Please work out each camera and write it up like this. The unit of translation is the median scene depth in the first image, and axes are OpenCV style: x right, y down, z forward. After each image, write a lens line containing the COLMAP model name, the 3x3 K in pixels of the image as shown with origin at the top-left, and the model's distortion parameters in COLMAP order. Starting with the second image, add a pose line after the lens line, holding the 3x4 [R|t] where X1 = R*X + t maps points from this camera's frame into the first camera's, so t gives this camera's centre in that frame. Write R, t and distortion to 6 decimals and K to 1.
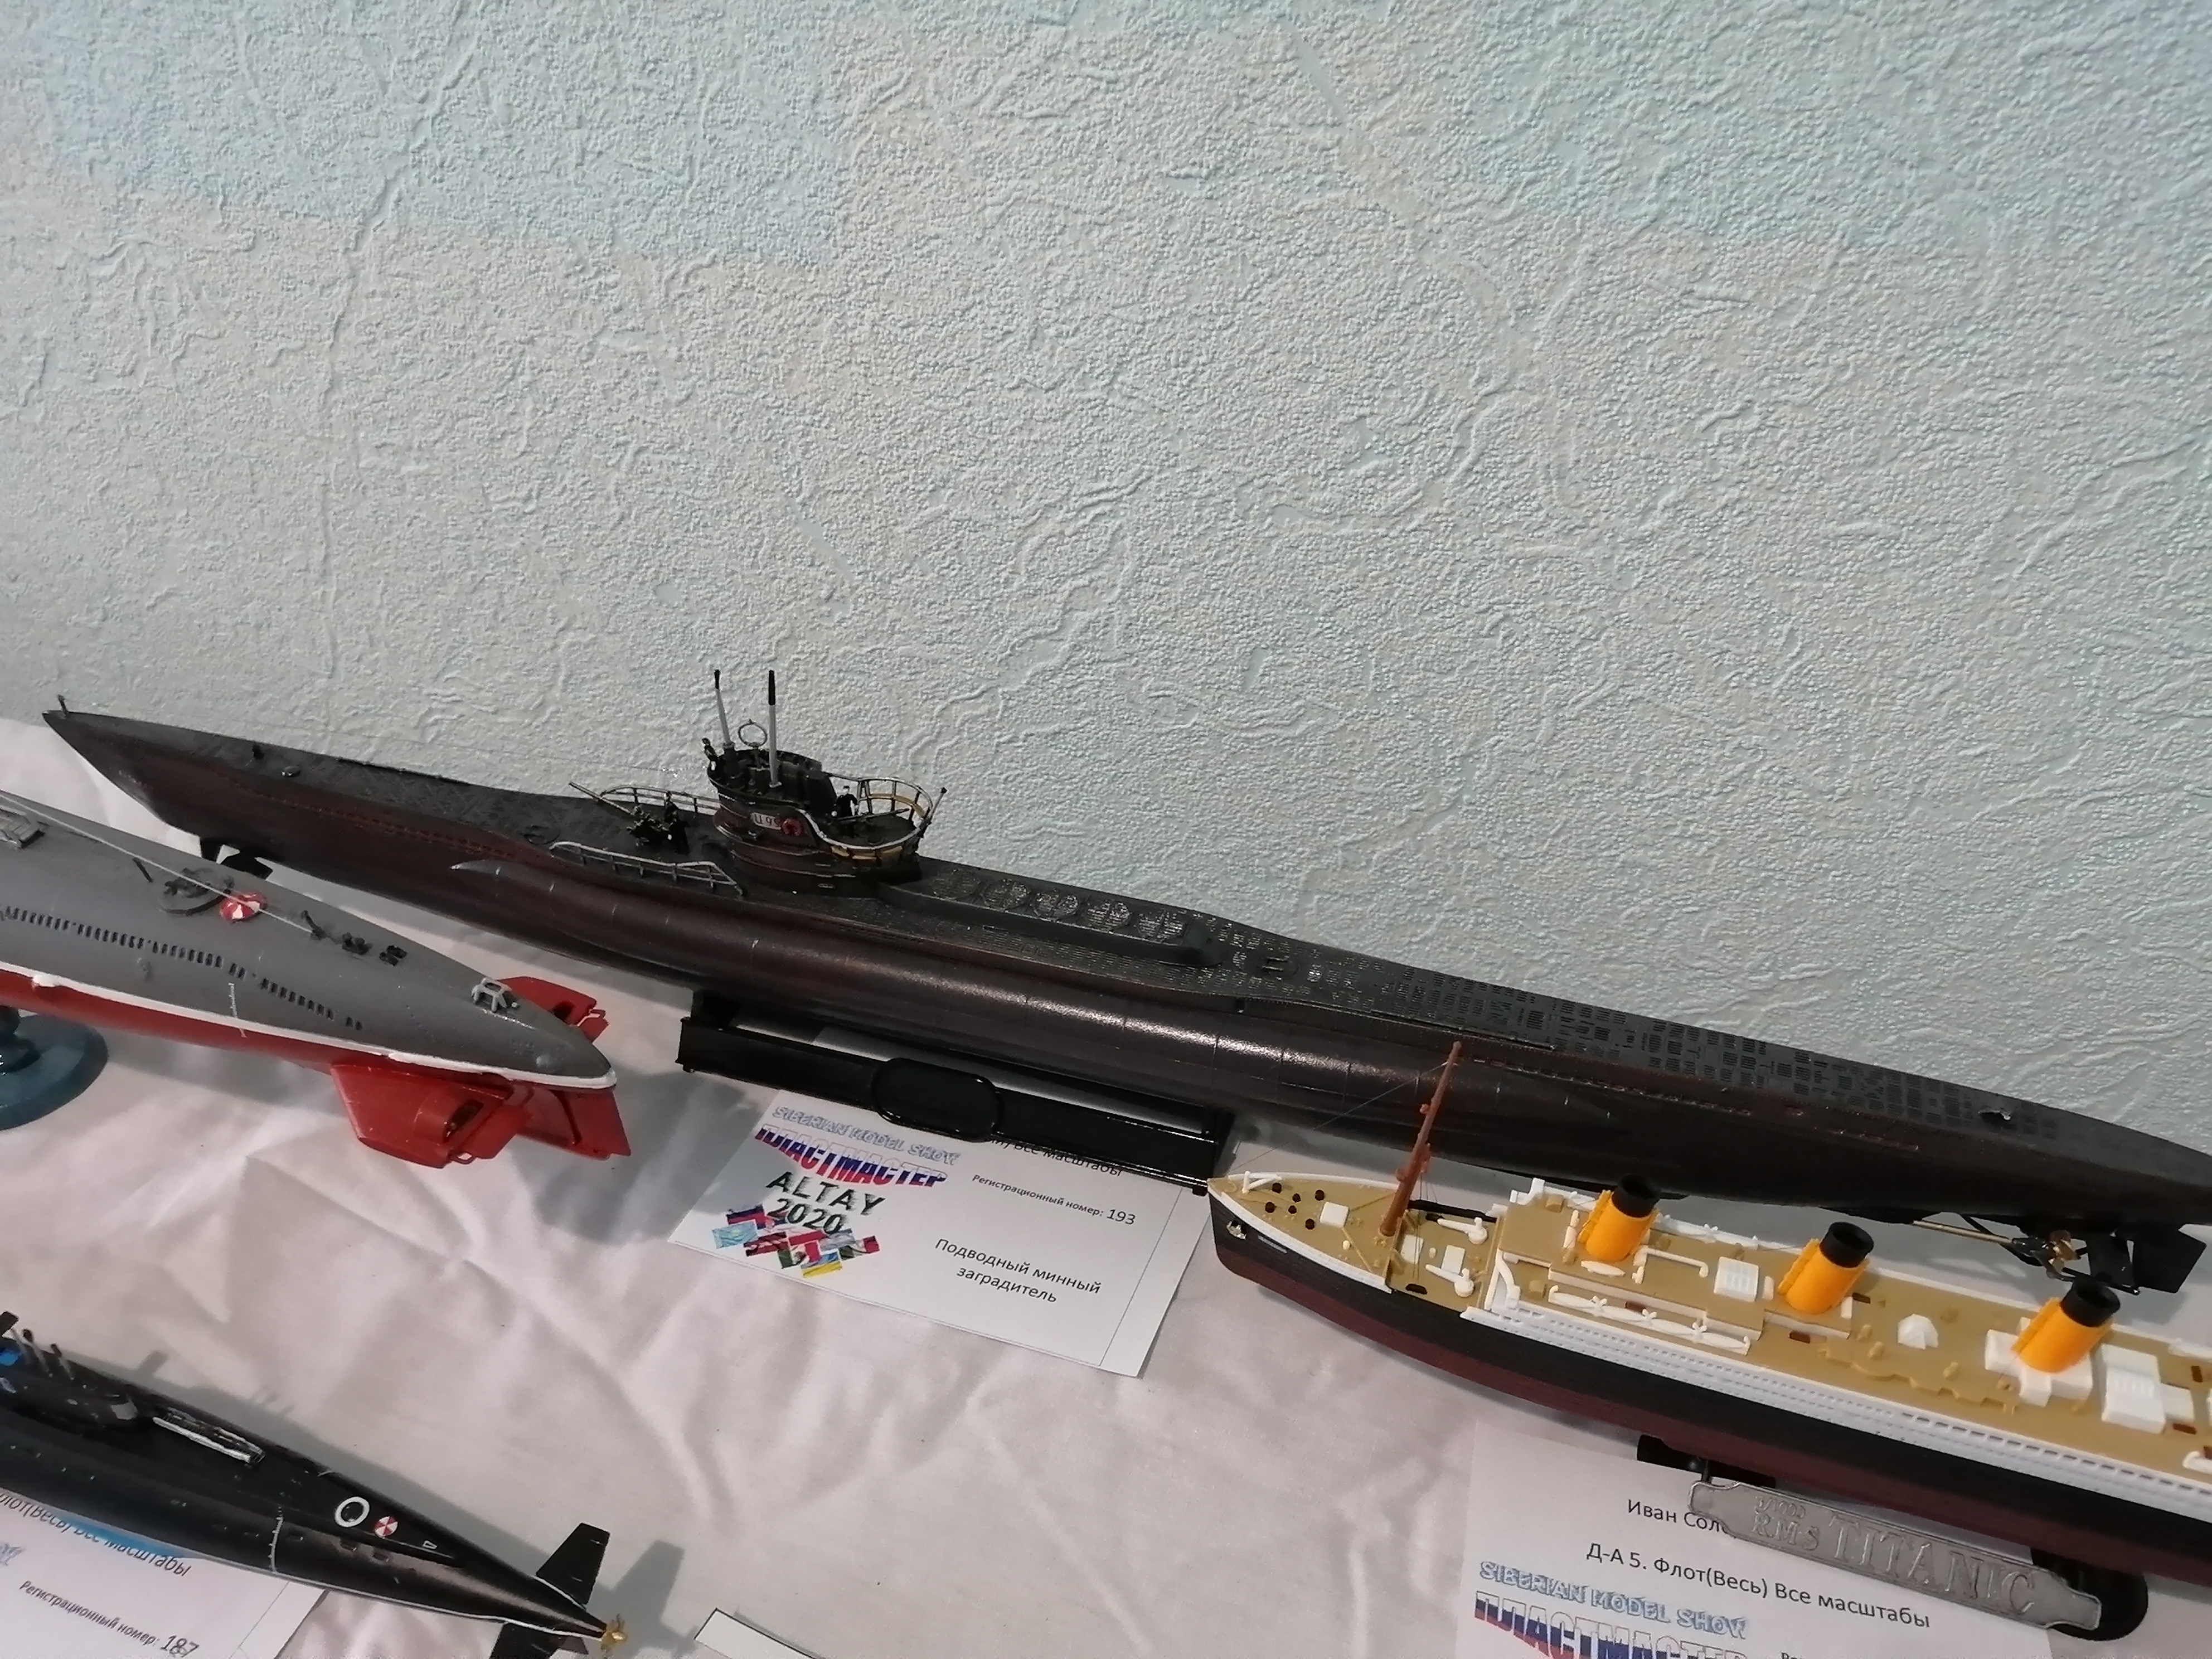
lens RADIAL K [[1788.5, 0, 1107.3], [0, 1788.5, 829.3], [0, 0, 1]] dist [-0.049459, 0.071038]
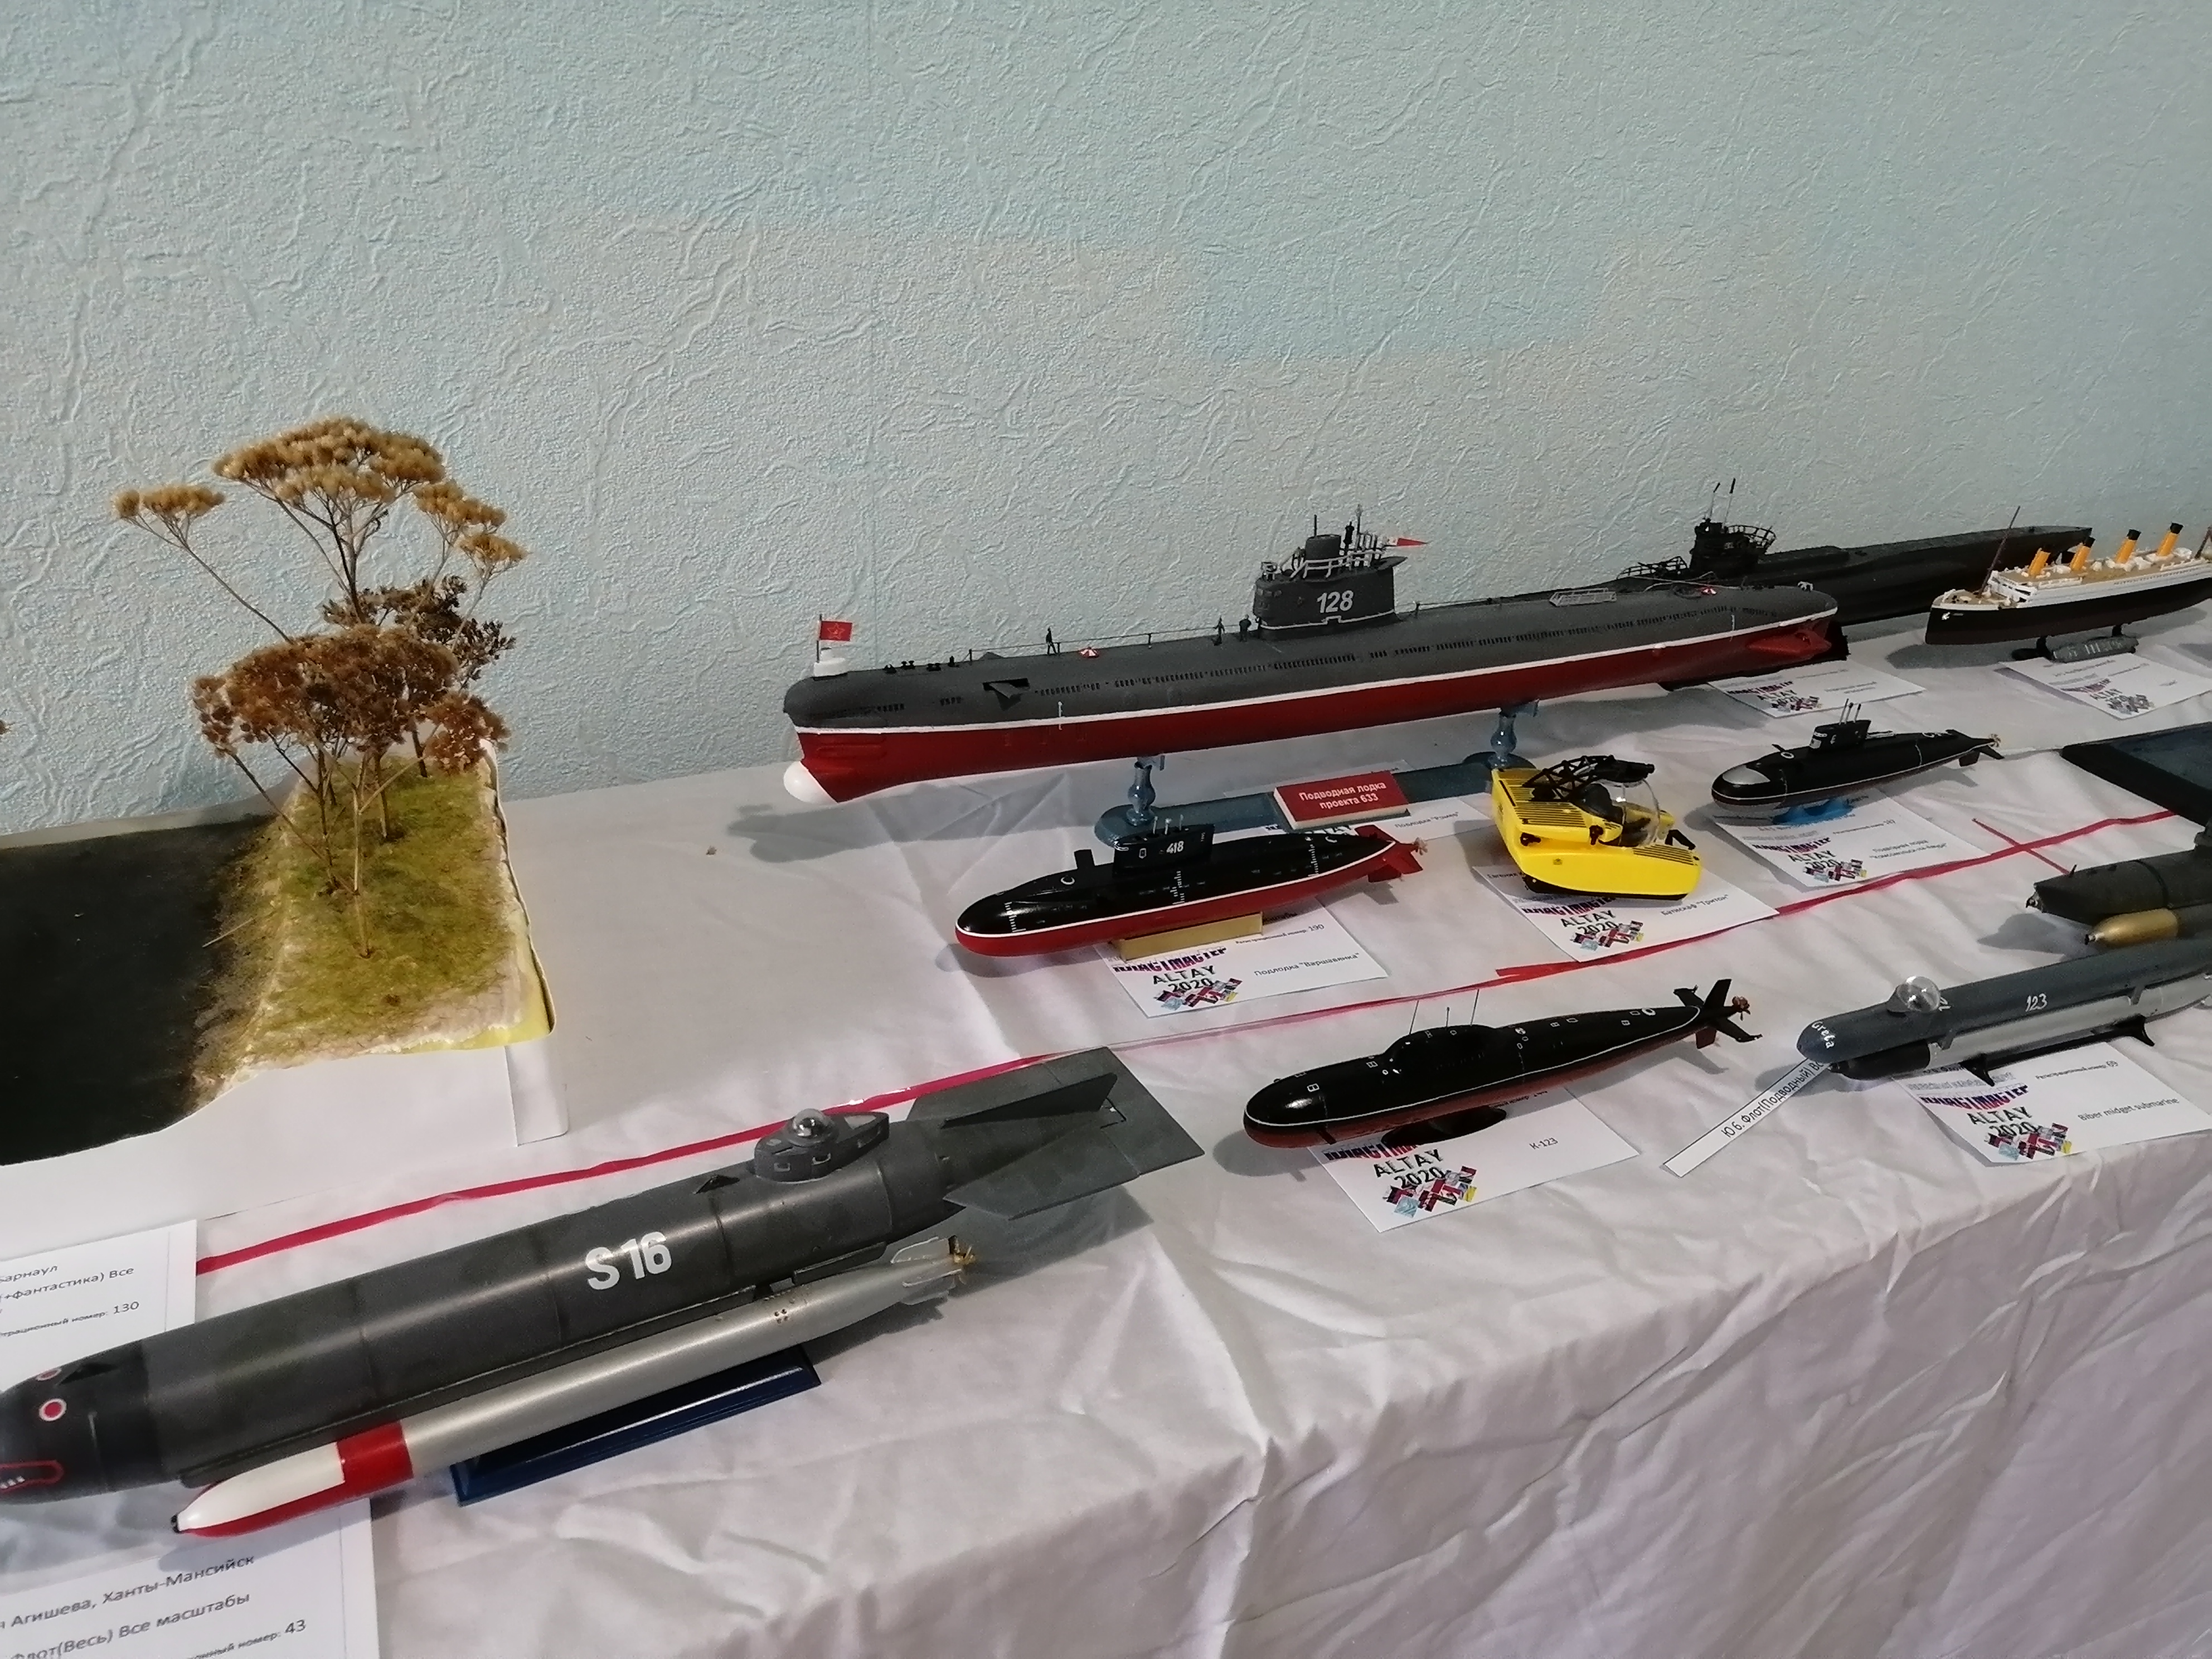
lens RADIAL K [[1788.5, 0, 1105.5], [0, 1788.5, 830.3], [0, 0, 1]] dist [-0.049459, 0.071038]
pose [[0.705734, -0.287068, 0.647712, -2.406312], [0.370152, 0.928933, 0.008395, 0.020233], [-0.604092, 0.233827, 0.761839, -0.224245]]
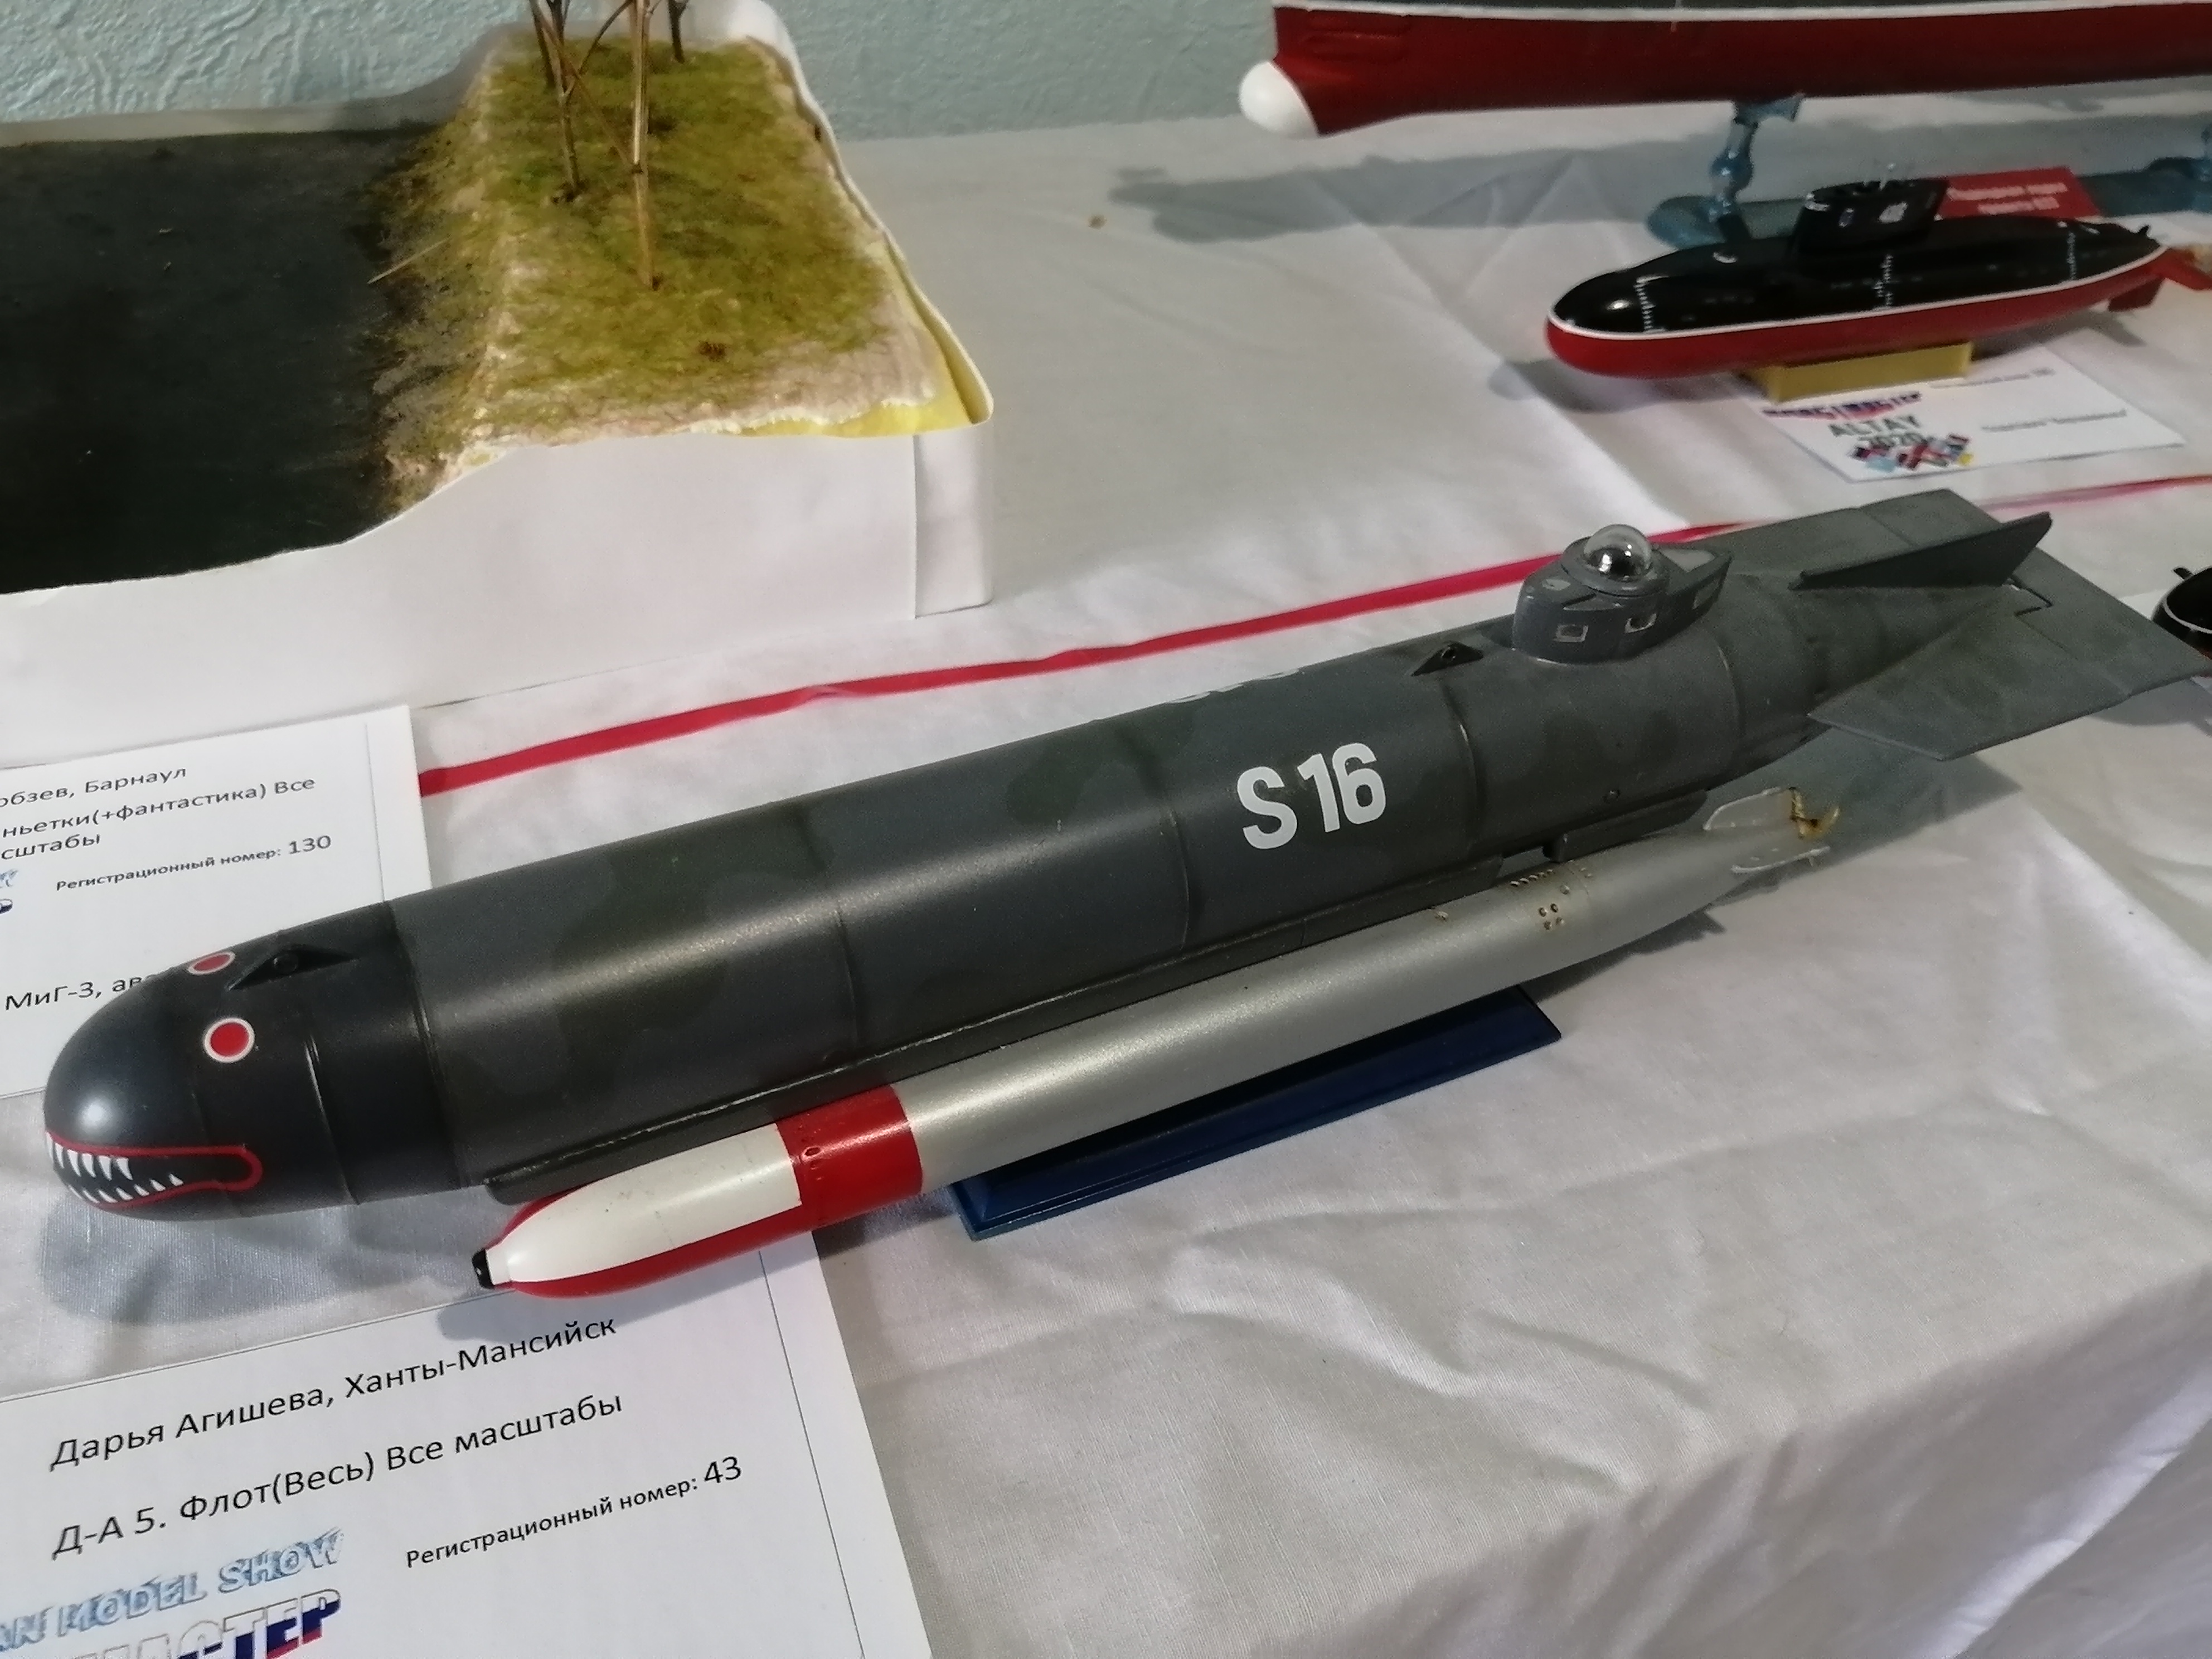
lens RADIAL K [[1788.5, 0, 1070.8], [0, 1788.5, 853.0], [0, 0, 1]] dist [-0.049459, 0.071038]
pose [[0.748202, -0.389523, 0.537090, -2.336161], [0.332517, 0.920661, 0.204488, 0.046831], [-0.574131, 0.025593, 0.818364, 0.464440]]
